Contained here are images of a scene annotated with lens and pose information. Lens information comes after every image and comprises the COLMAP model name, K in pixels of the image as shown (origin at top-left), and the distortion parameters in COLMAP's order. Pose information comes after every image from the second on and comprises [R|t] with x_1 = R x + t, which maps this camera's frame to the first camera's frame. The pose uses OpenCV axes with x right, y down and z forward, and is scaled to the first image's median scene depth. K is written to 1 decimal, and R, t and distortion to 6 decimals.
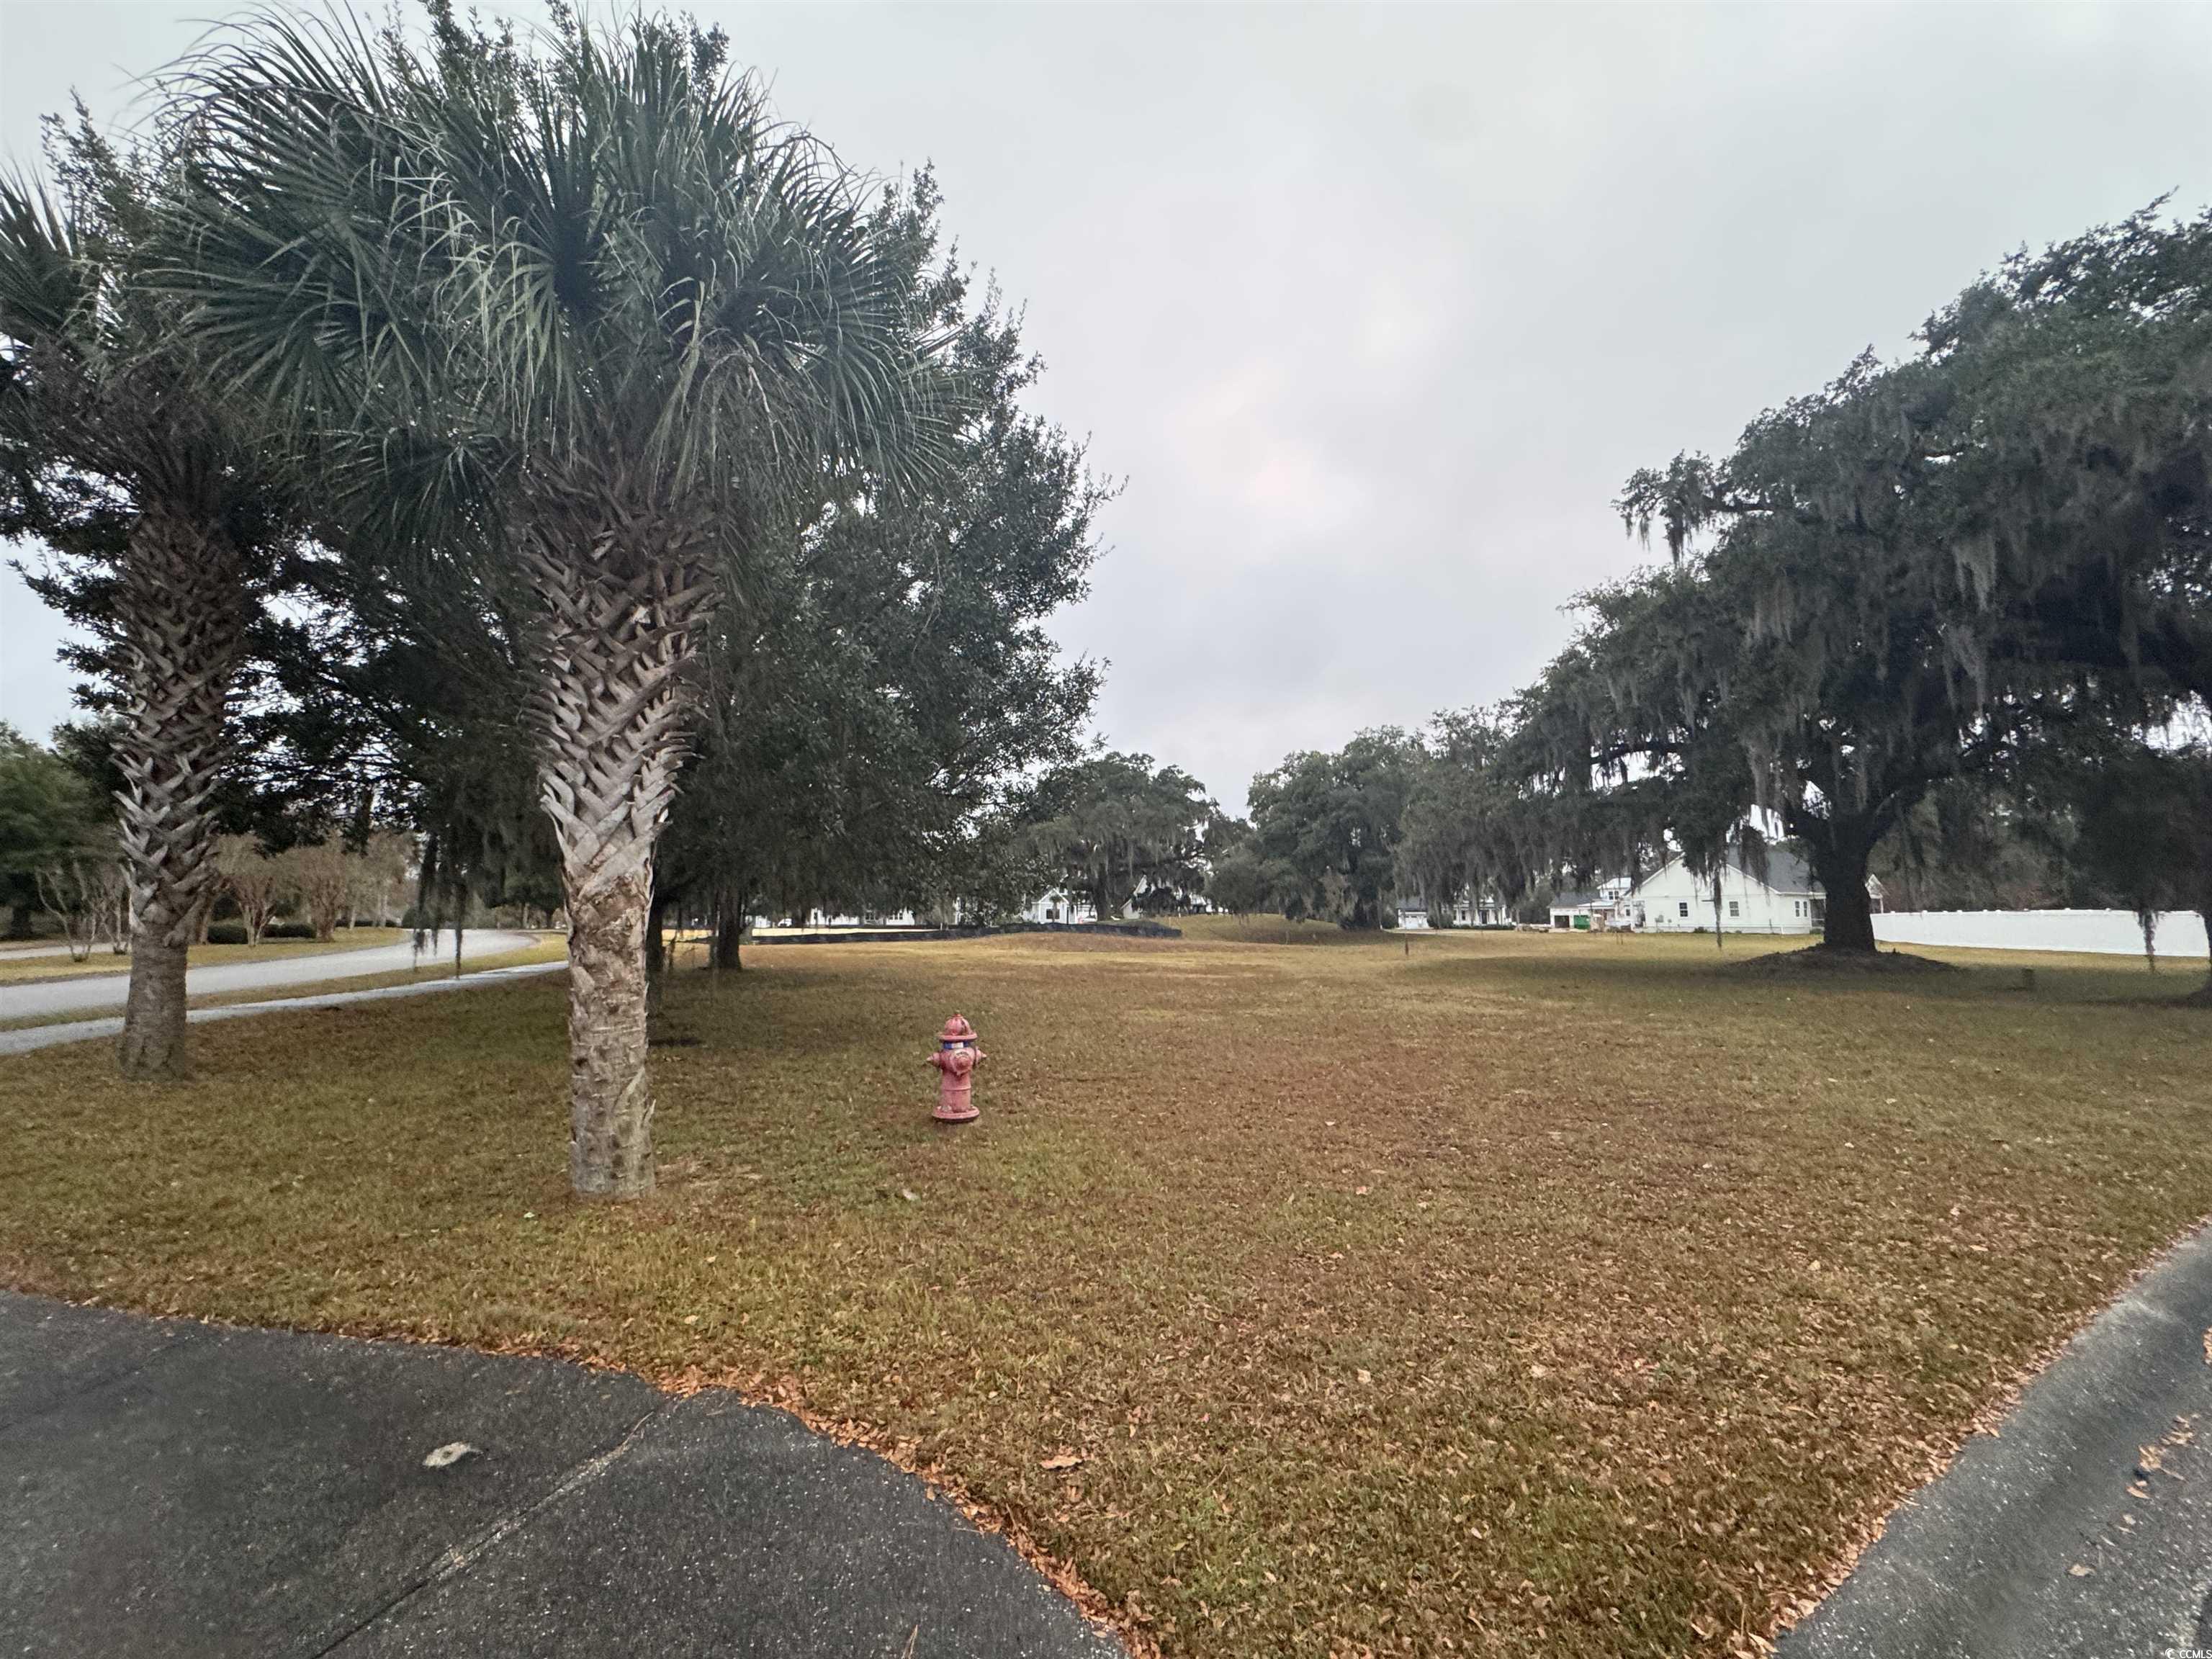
lens RADIAL K [[889.1, 0, 1105.2], [0, 889.1, 832.9], [0, 0, 1]] dist [-0.002606, 0.000070]
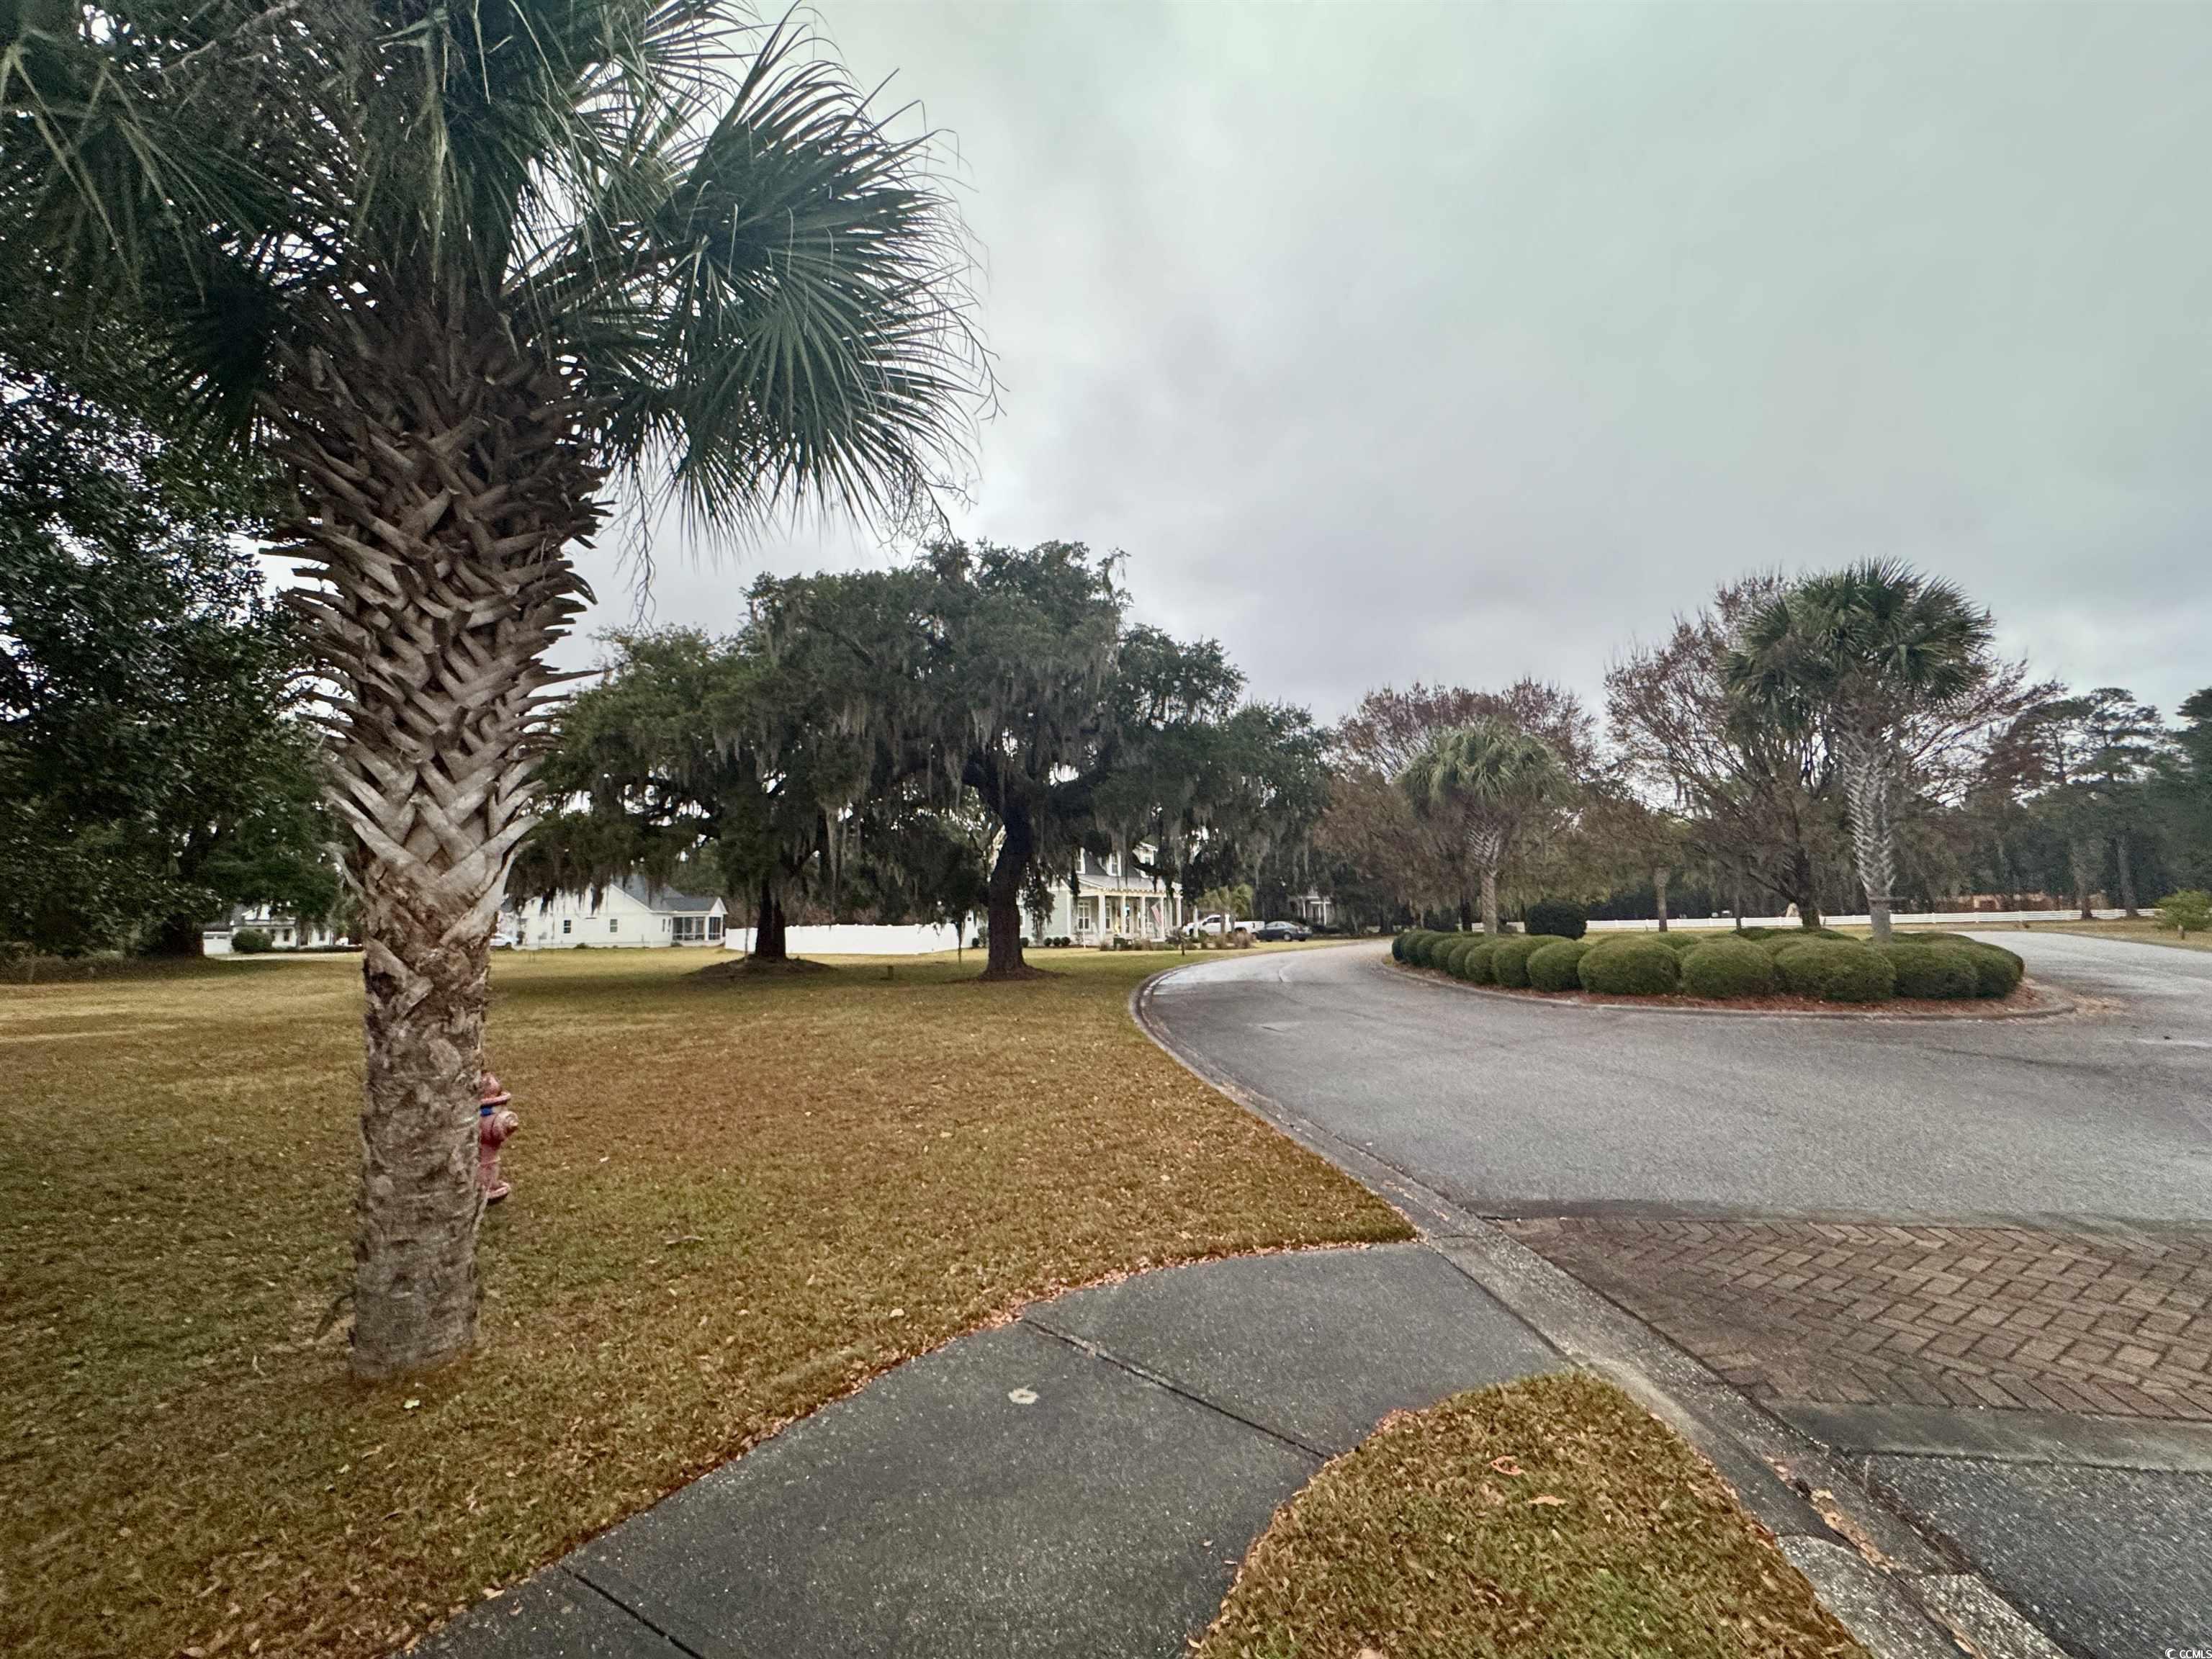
lens RADIAL K [[881.3, 0, 1103.8], [0, 881.3, 830.7], [0, 0, 1]] dist [-0.002387, -0.000011]
pose [[0.395271, 0.092582, 0.913887, -0.123921], [-0.073086, 0.994923, -0.069181, -0.000712], [-0.915652, -0.039447, 0.400031, 0.027685]]
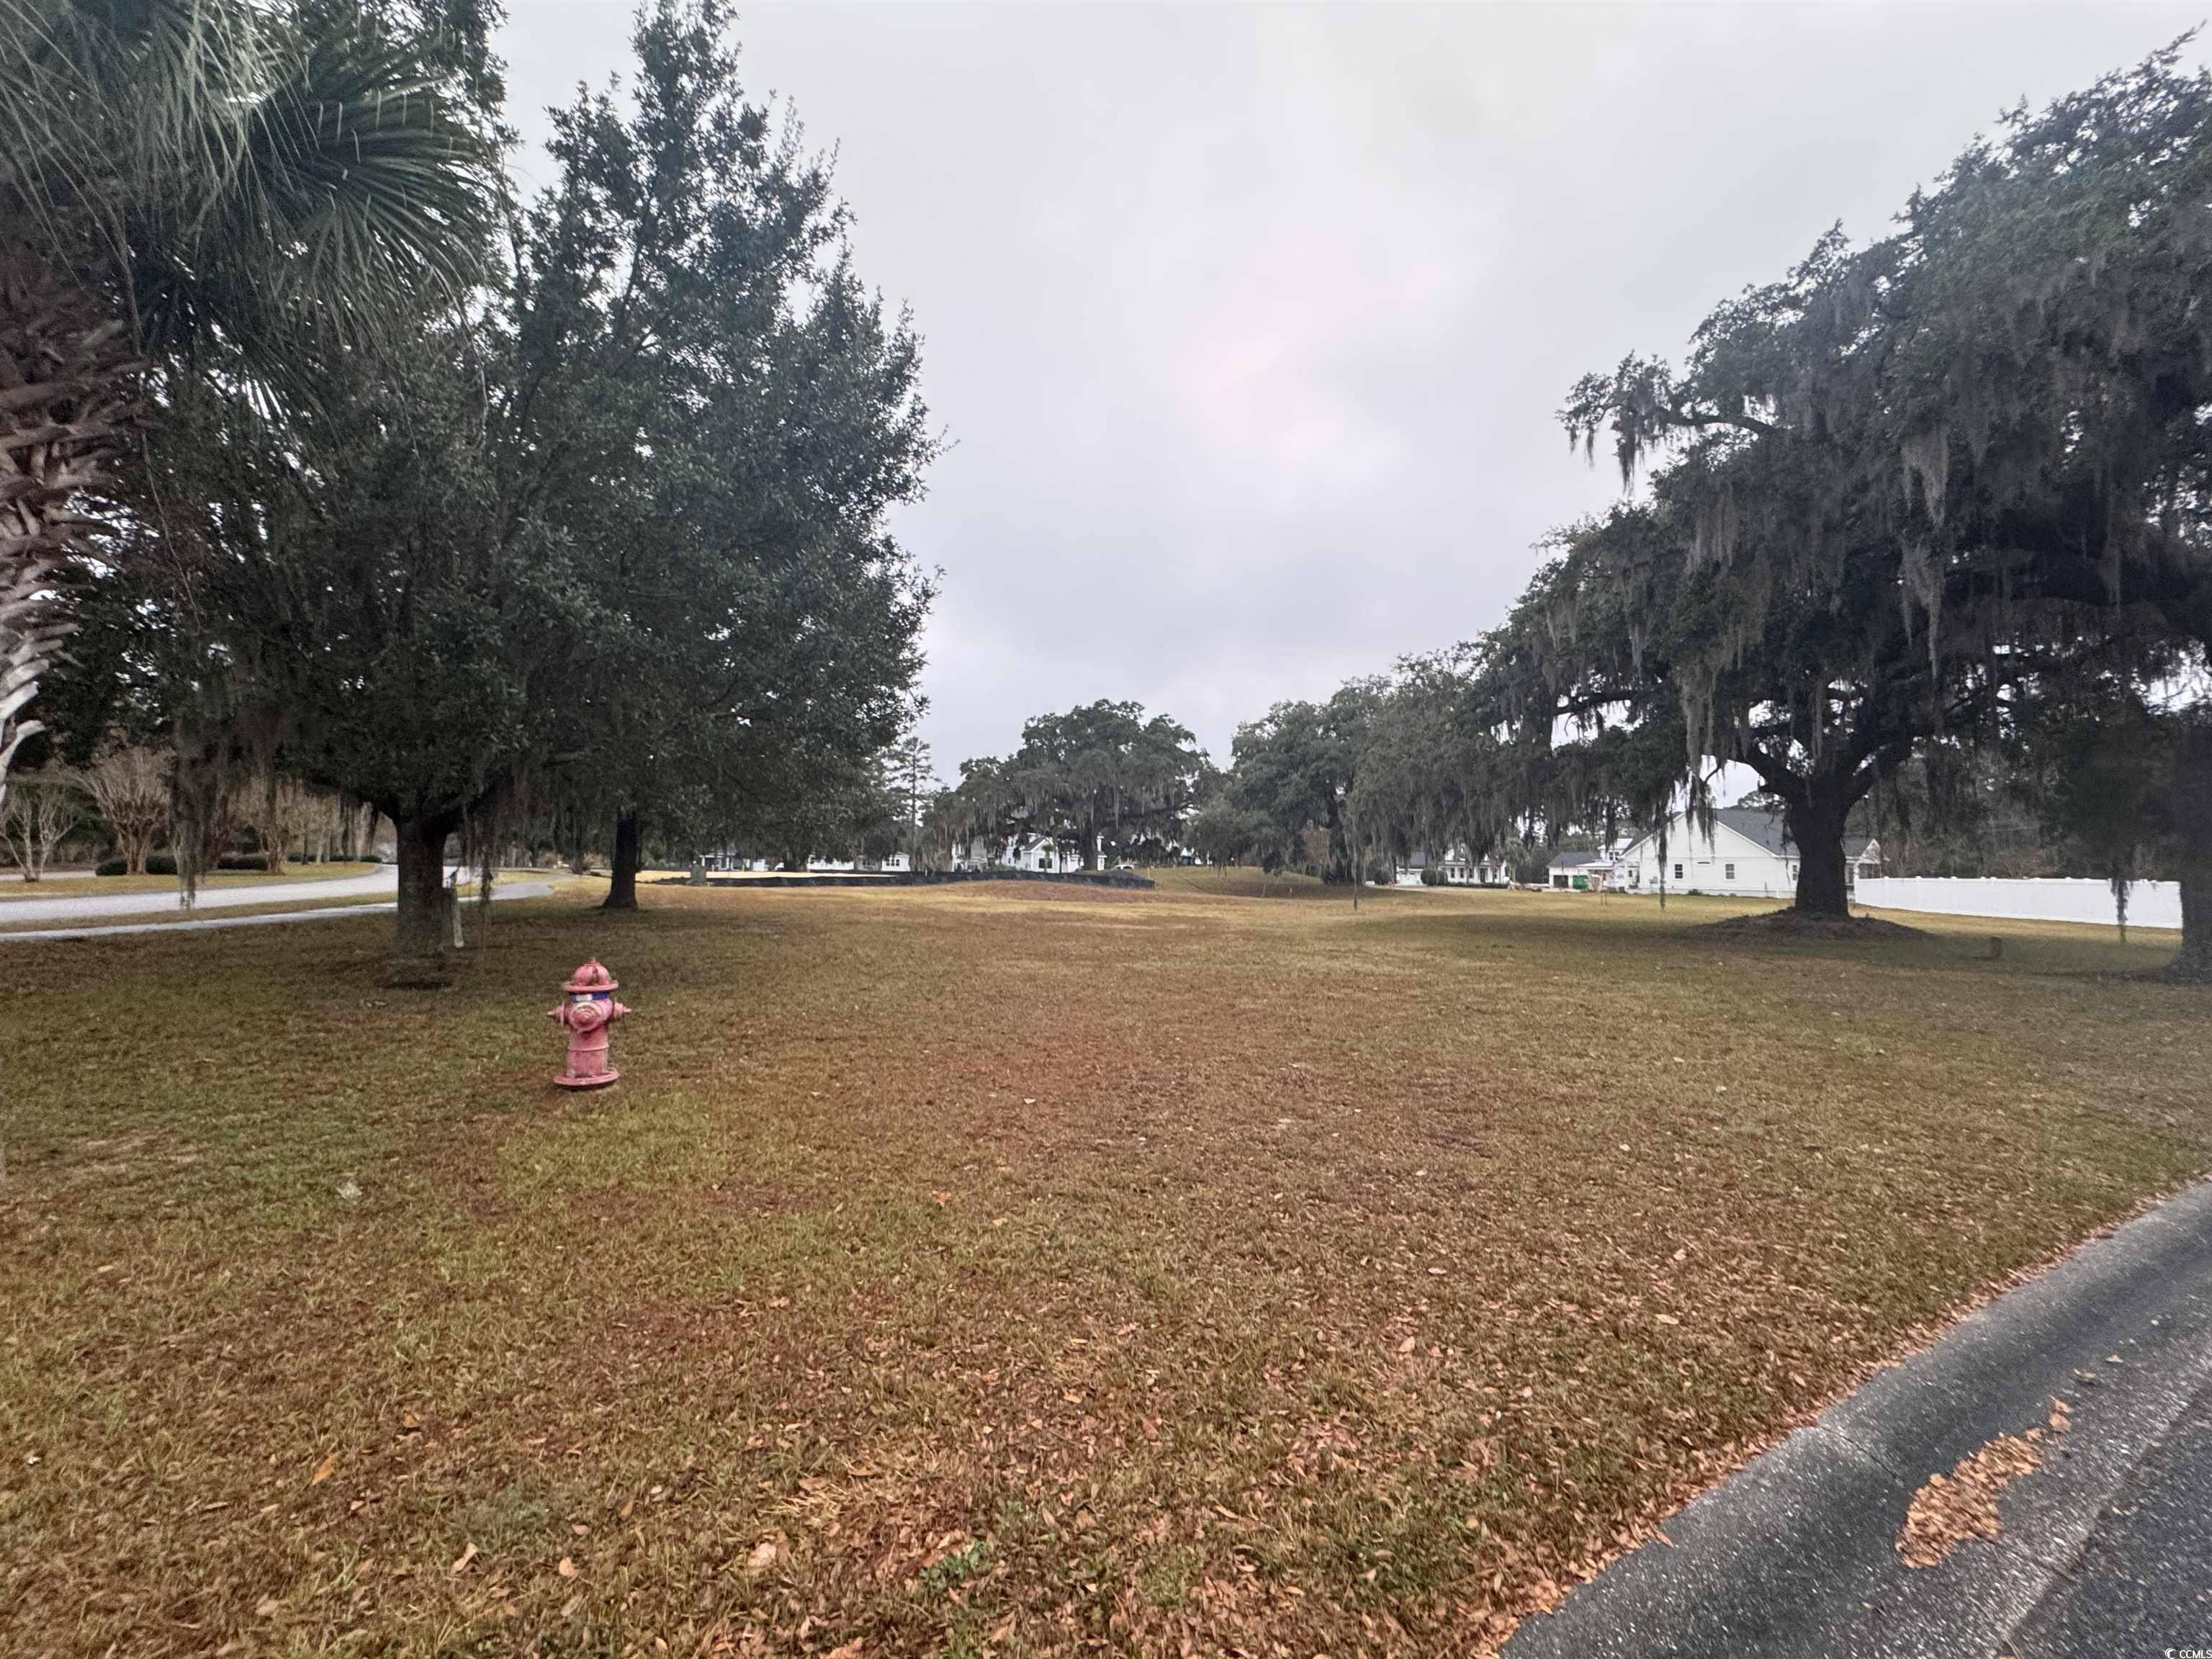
lens RADIAL K [[889.3, 0, 1106.0], [0, 889.3, 829.5], [0, 0, 1]] dist [-0.000888, -0.000292]
pose [[0.999768, 0.019851, -0.008331, 0.055271], [-0.019401, 0.998511, 0.050990, 0.005282], [0.009331, -0.050817, 0.998664, 0.031626]]
